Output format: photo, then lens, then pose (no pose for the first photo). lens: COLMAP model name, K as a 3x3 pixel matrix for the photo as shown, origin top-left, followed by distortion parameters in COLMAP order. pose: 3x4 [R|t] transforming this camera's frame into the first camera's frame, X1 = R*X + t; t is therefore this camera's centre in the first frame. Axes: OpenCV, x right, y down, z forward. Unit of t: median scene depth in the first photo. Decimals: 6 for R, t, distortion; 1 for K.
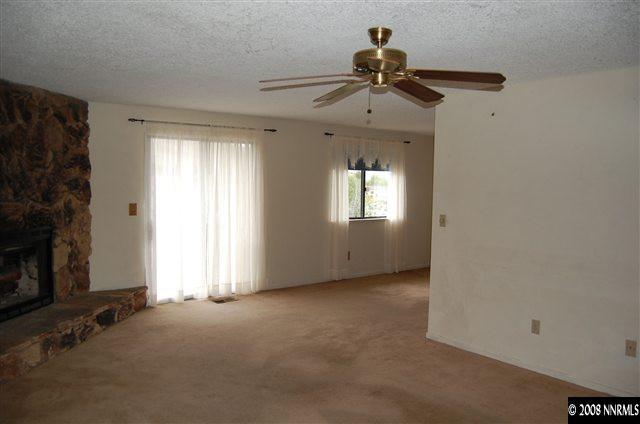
lens RADIAL K [[528.8, 0, 320.0], [0, 528.8, 212.0], [0, 0, 1]] dist [0.007911, -0.014624]
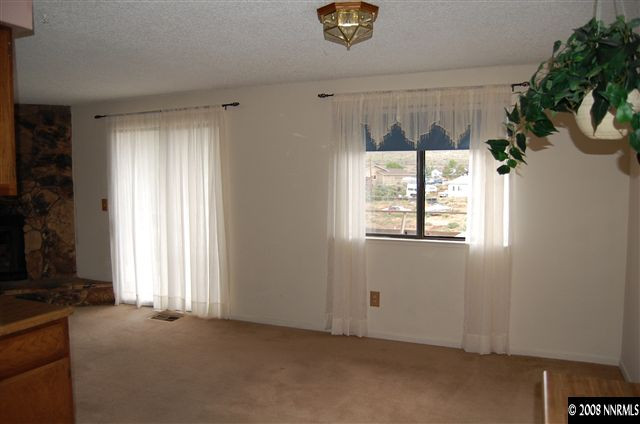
lens RADIAL K [[528.8, 0, 320.0], [0, 528.8, 212.0], [0, 0, 1]] dist [0.007911, -0.014624]
pose [[0.428454, 0.044769, -0.902454, 0.735000], [-0.039045, 0.998756, 0.031009, -0.038320], [0.902720, 0.021951, 0.429669, 0.925263]]
